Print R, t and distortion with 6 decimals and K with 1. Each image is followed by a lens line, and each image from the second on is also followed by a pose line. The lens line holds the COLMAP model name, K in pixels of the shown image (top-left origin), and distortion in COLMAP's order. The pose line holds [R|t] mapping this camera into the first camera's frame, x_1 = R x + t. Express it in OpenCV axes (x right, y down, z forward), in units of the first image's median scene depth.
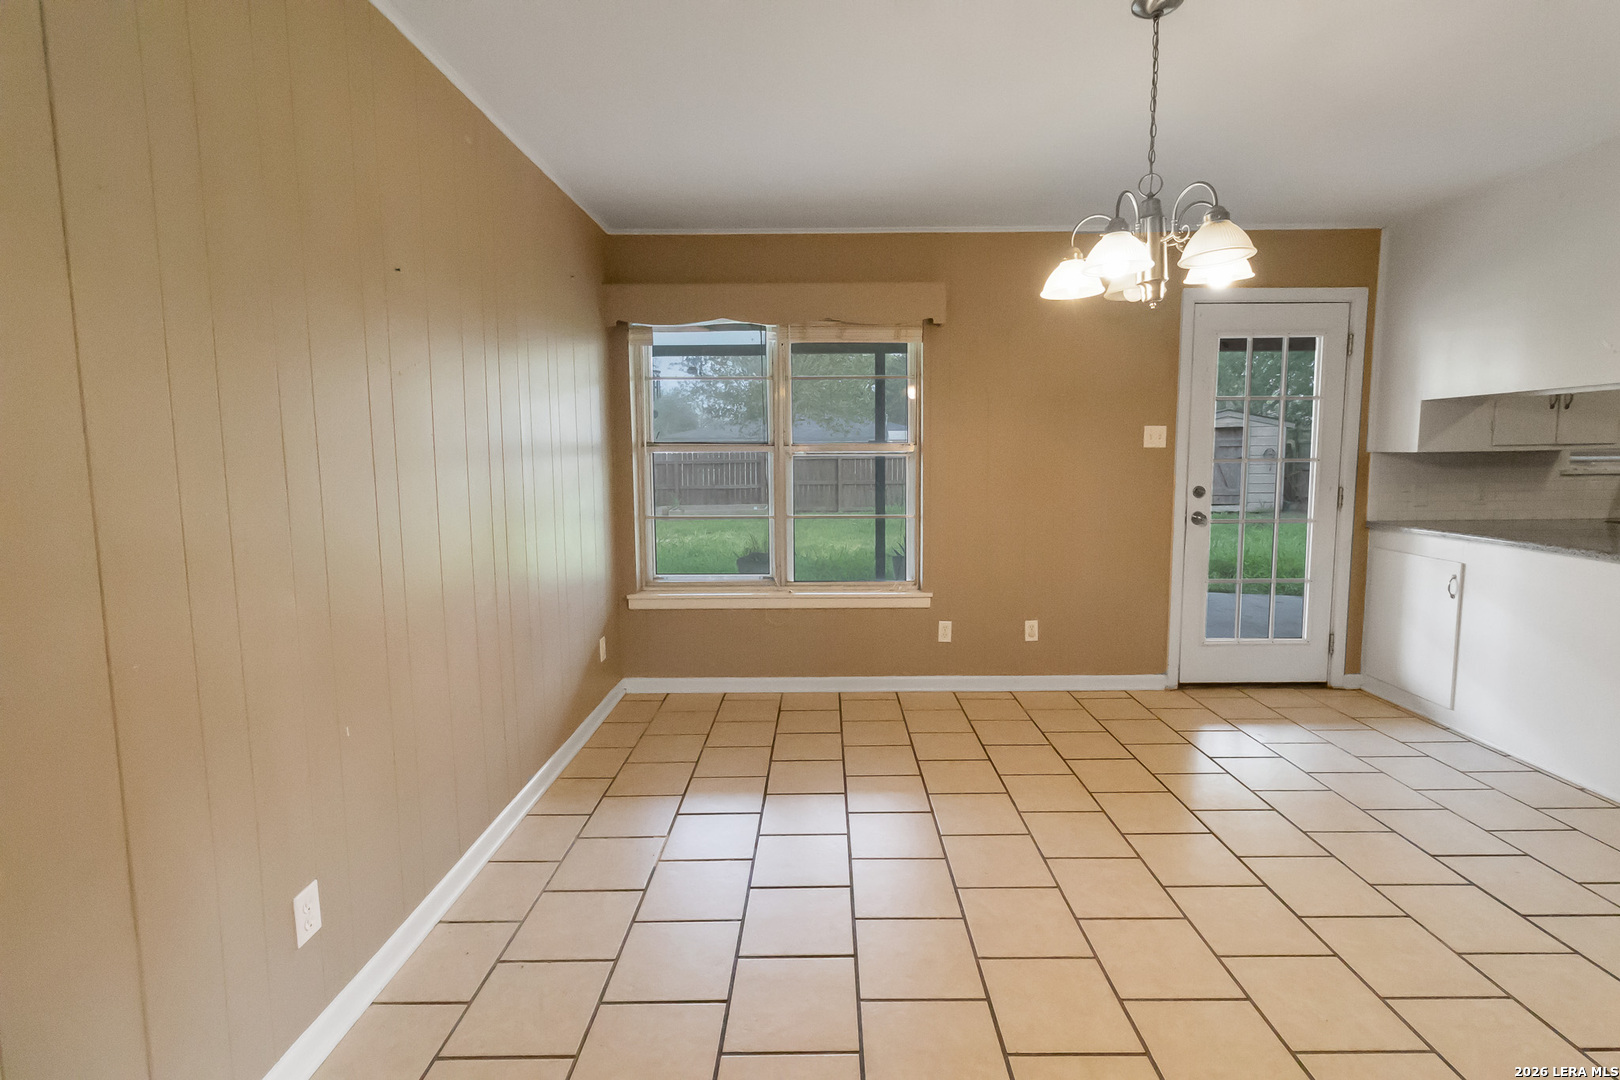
lens RADIAL K [[747.9, 0, 814.3], [0, 747.9, 532.8], [0, 0, 1]] dist [-0.000226, -0.000183]
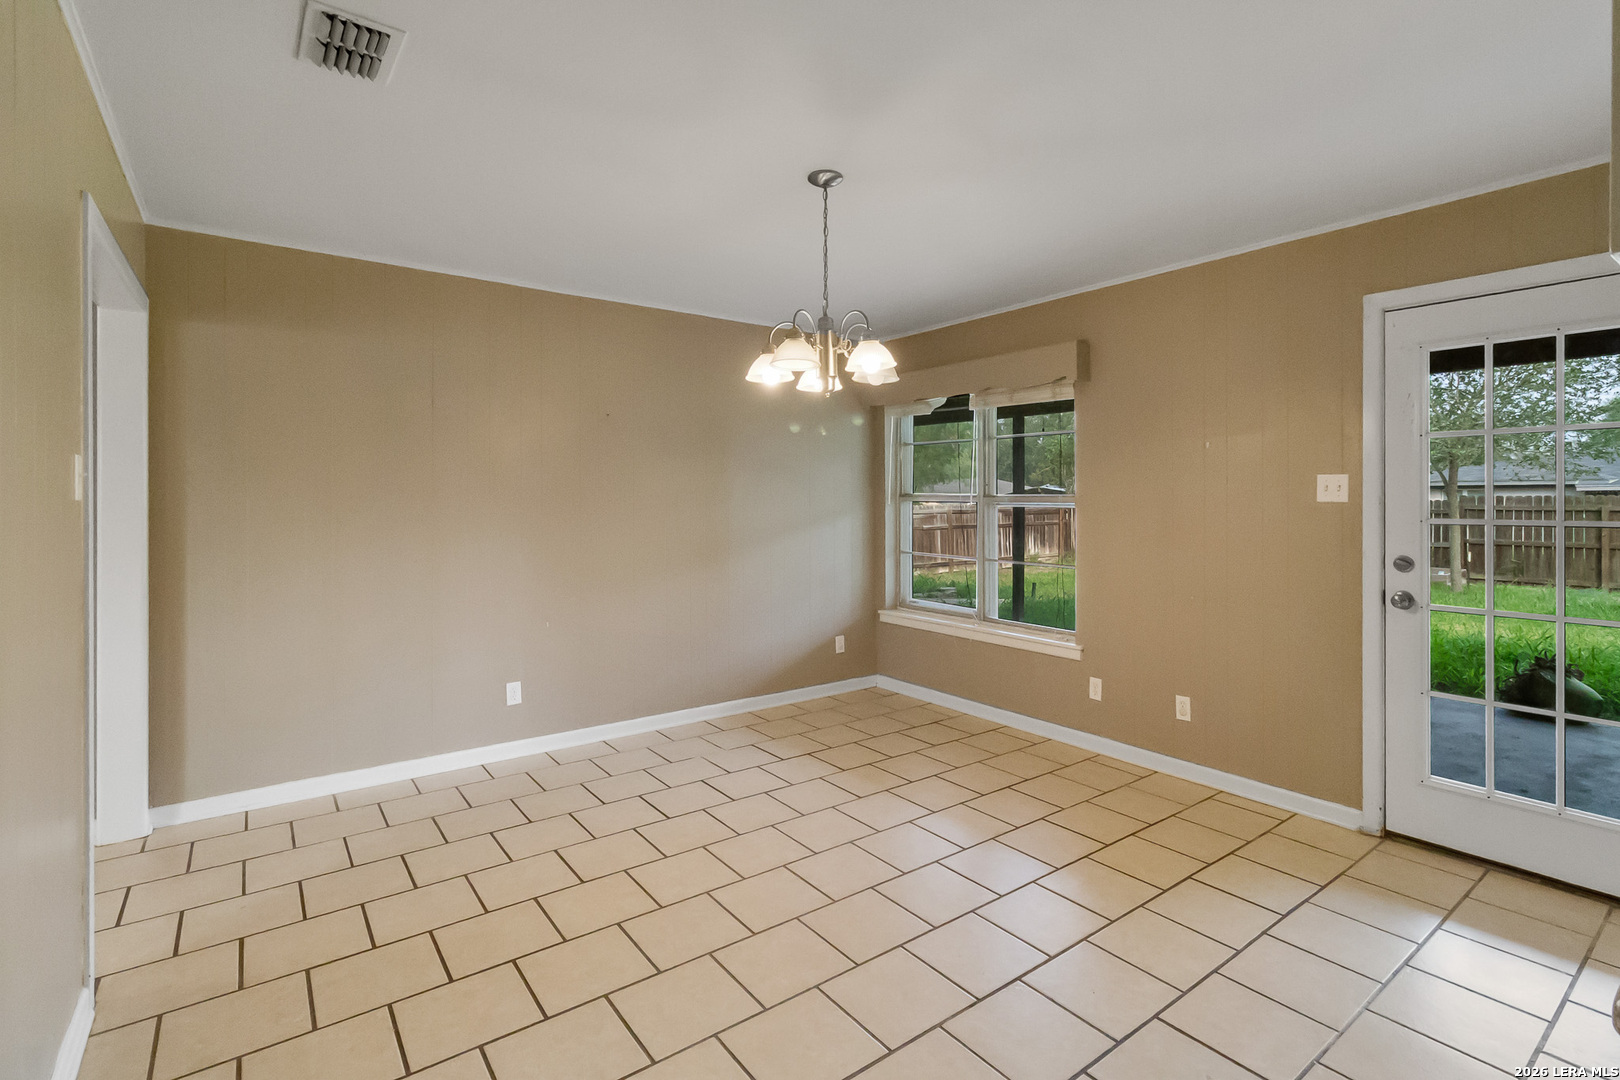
lens RADIAL K [[747.9, 0, 780.9], [0, 747.9, 502.8], [0, 0, 1]] dist [-0.000226, -0.000183]
pose [[0.585528, 0.010654, -0.810582, 0.736132], [-0.084824, 0.995230, -0.048192, -0.027004], [0.806202, 0.096974, 0.583638, 0.085525]]
